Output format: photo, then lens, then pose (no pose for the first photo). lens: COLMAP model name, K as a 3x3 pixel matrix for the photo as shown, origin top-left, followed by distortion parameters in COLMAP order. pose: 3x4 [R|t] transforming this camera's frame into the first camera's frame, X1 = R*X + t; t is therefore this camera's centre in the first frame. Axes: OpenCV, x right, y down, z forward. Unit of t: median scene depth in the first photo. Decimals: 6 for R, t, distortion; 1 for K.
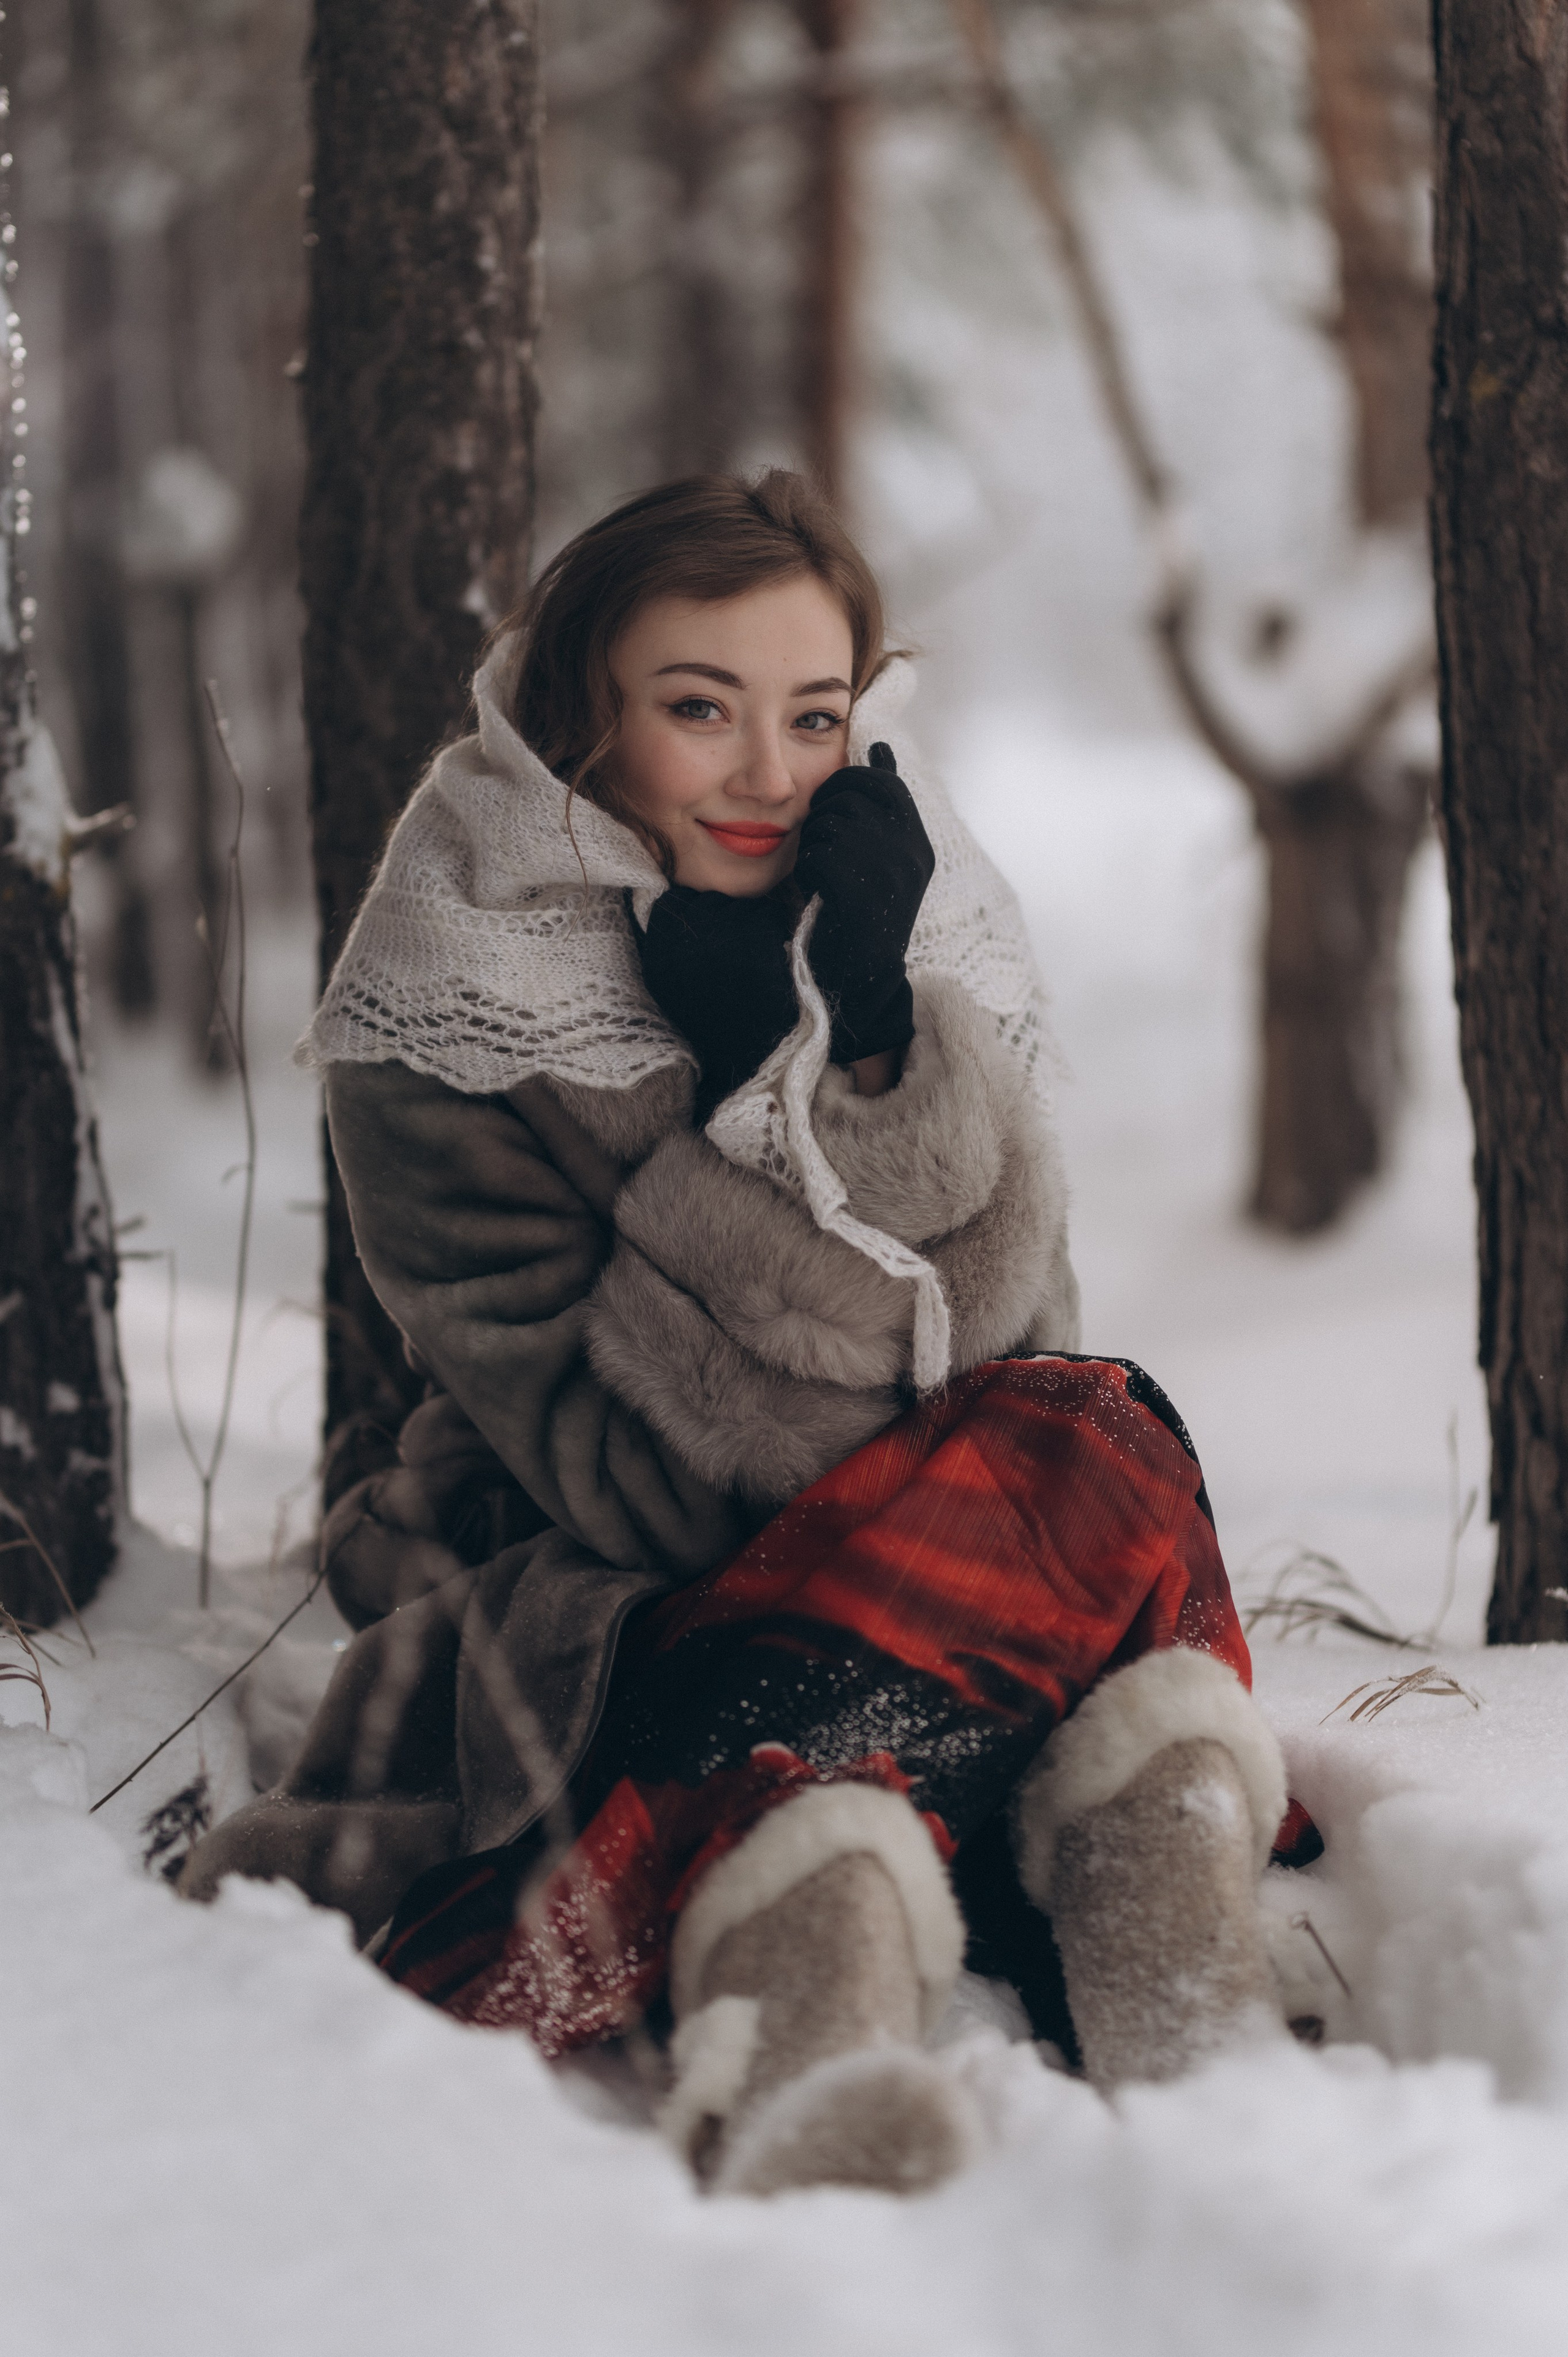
lens RADIAL K [[5480.1, 0, 749.2], [0, 5480.1, 1178.0], [0, 0, 1]] dist [0.696538, -8.590914]
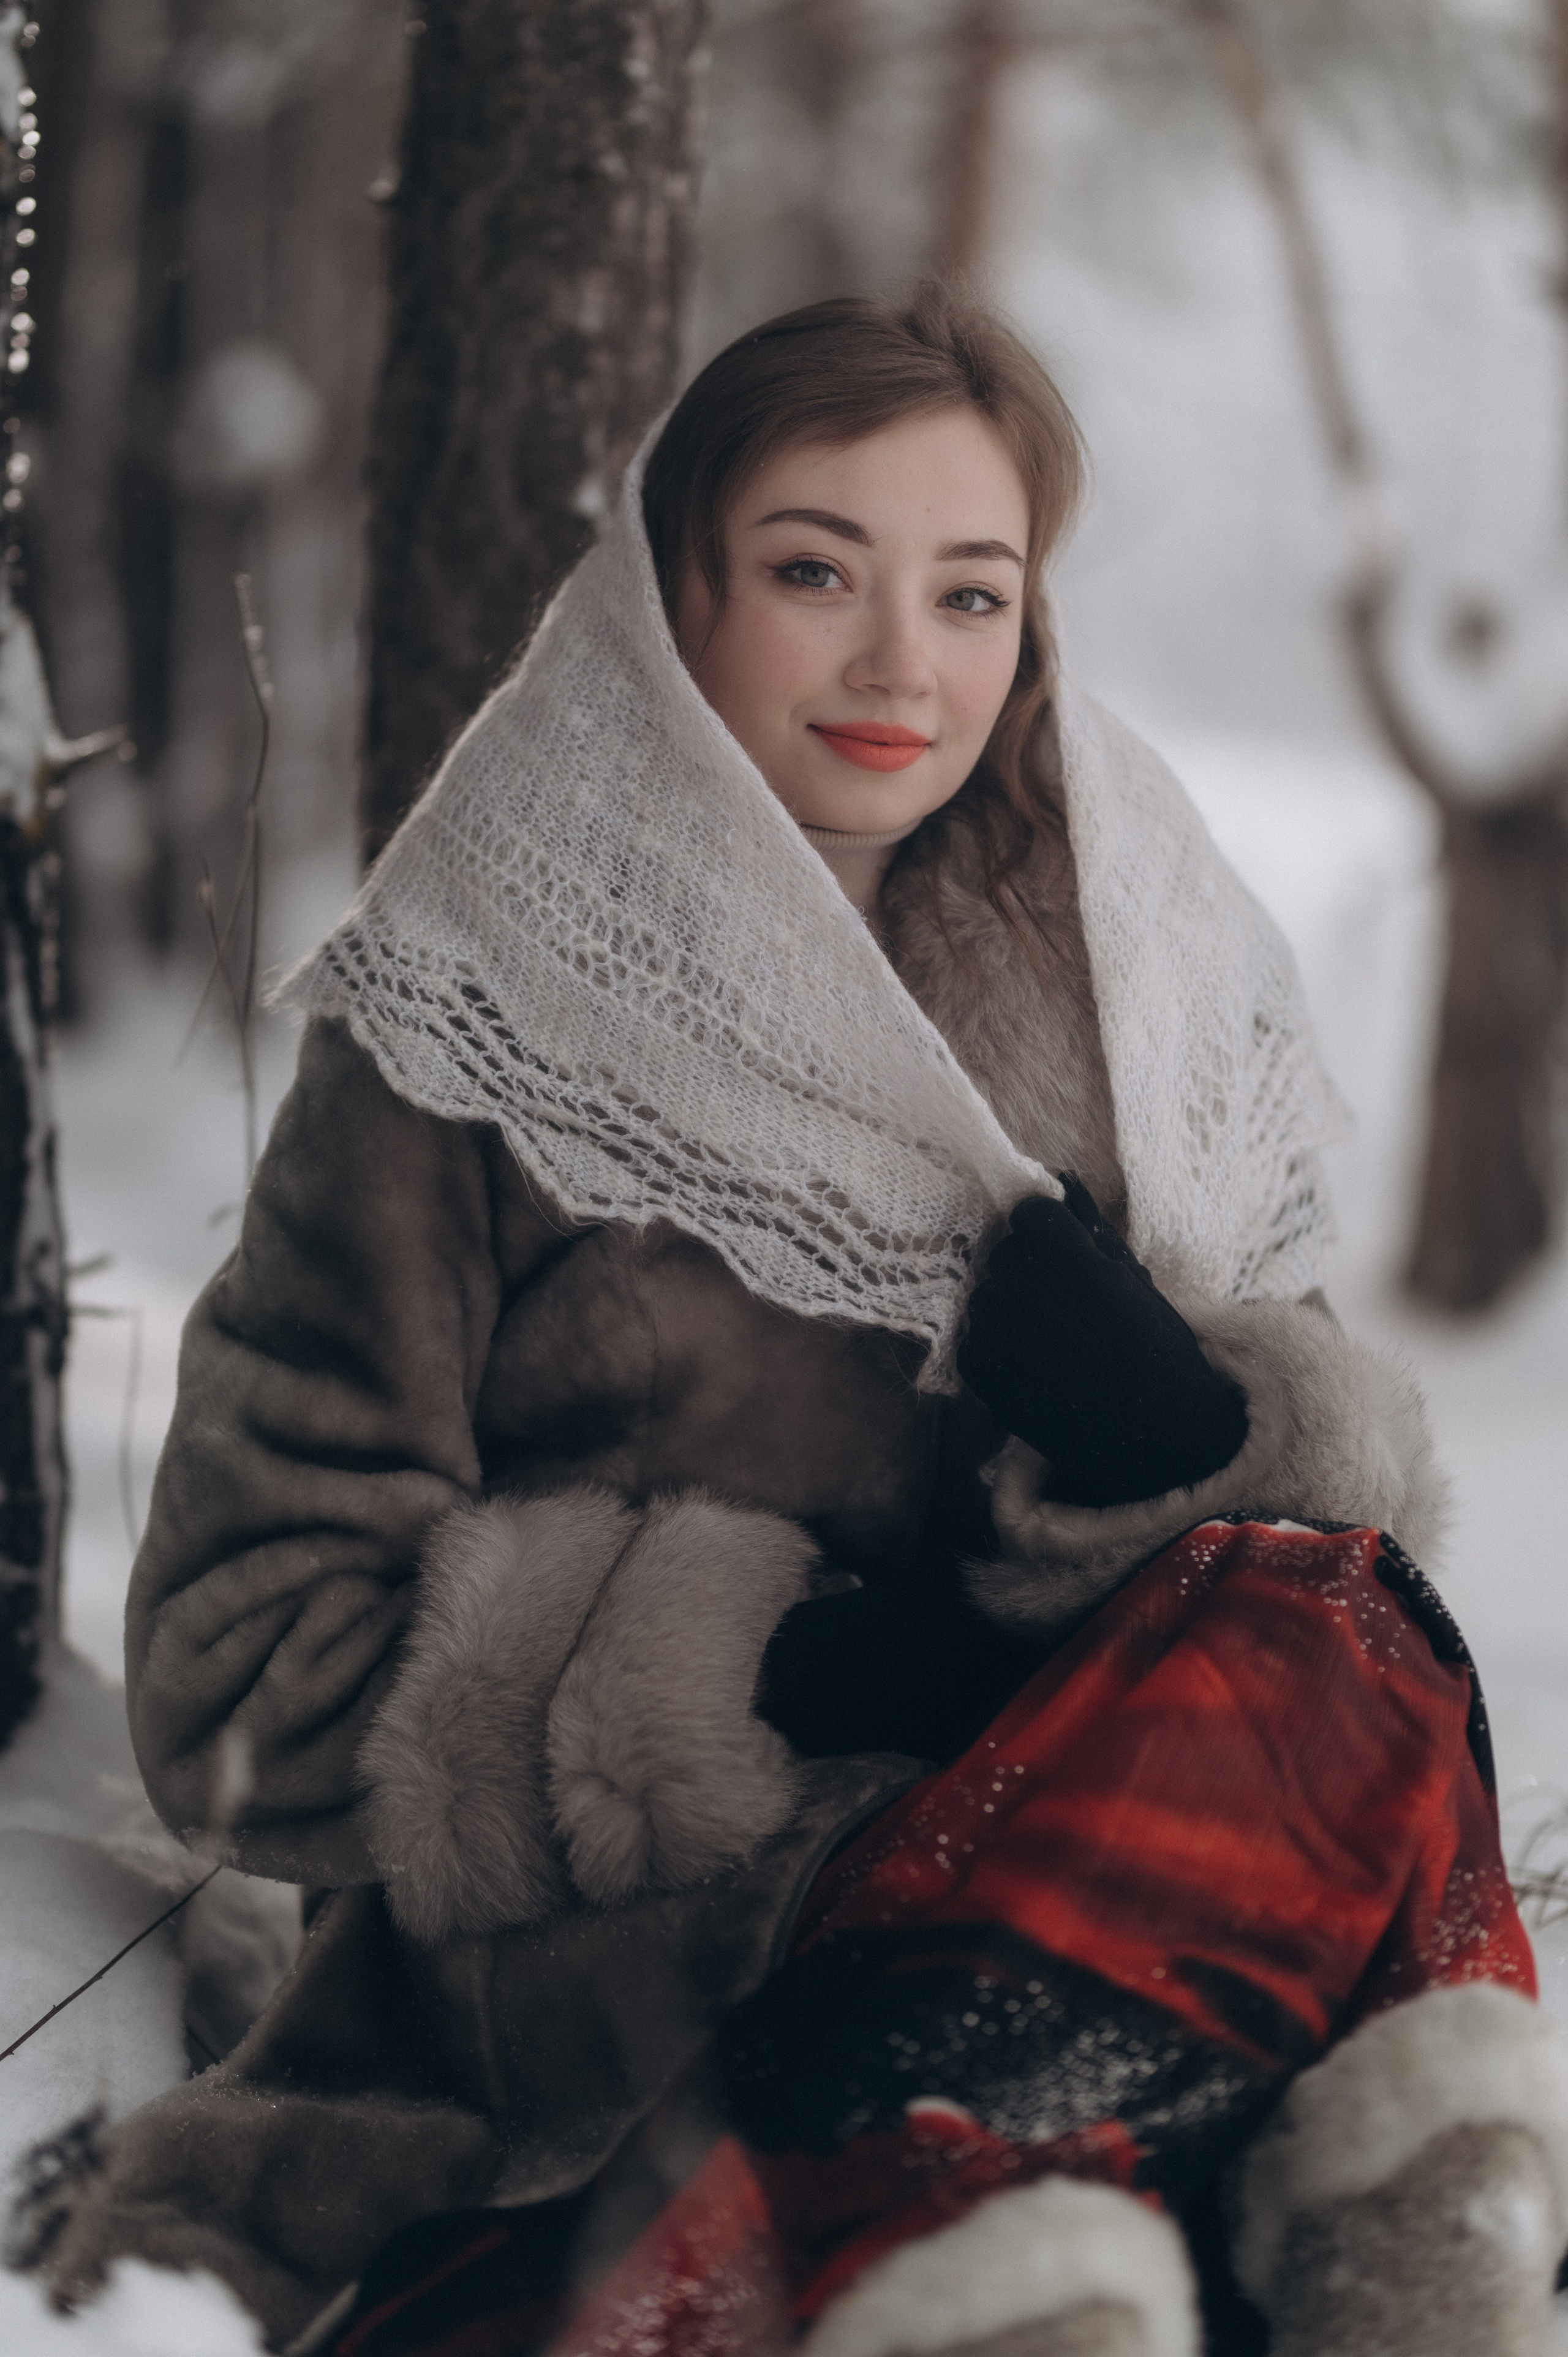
lens RADIAL K [[5480.1, 0, 749.2], [0, 5480.1, 1178.0], [0, 0, 1]] dist [0.696538, -8.590914]
pose [[0.997258, 0.073988, -0.001170, -0.019696], [-0.073983, 0.997251, 0.004081, -0.014236], [0.001468, -0.003983, 0.999991, 0.224088]]
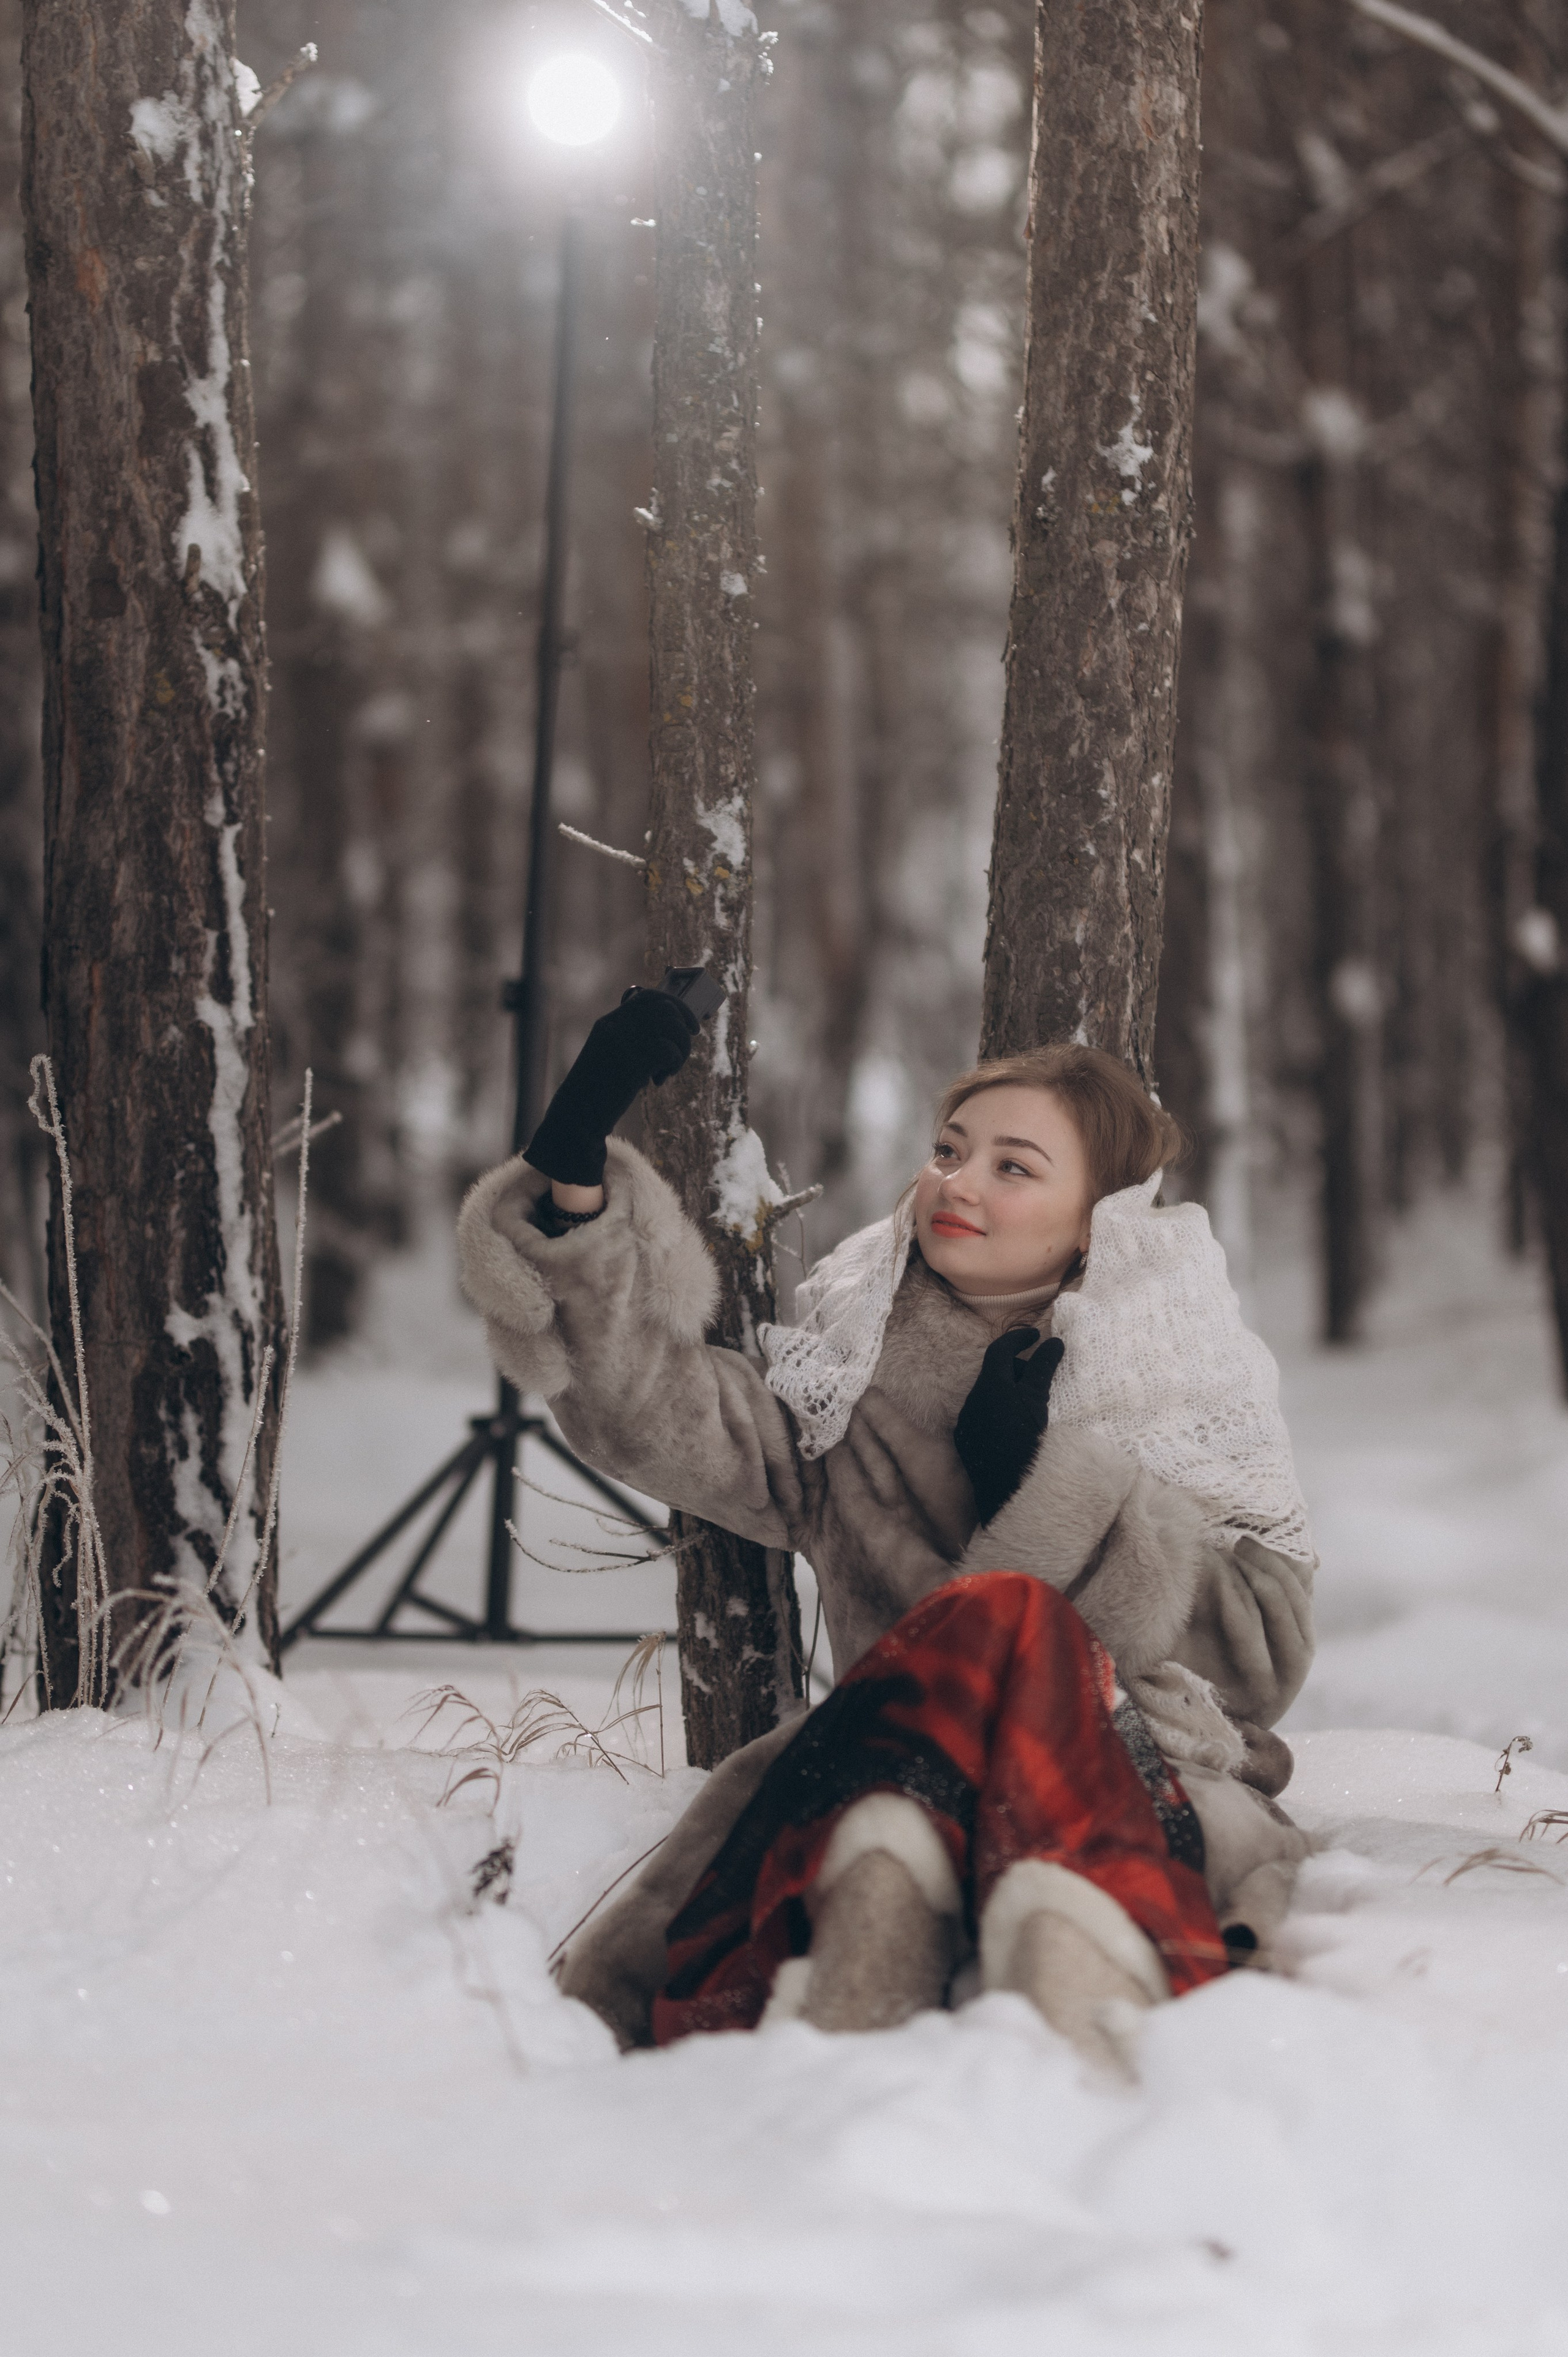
lens RADIAL K [[5480.1, 0, 749.2], [0, 5480.1, 1178.0], [0, 0, 1]] dist [0.696538, -8.590914]
pose [[0.906760, 0.016825, -0.421311, 0.459372], [-0.041838, 0.997863, -0.050195, 0.001314], [0.419566, 0.063142, 0.905526, -0.265549]]
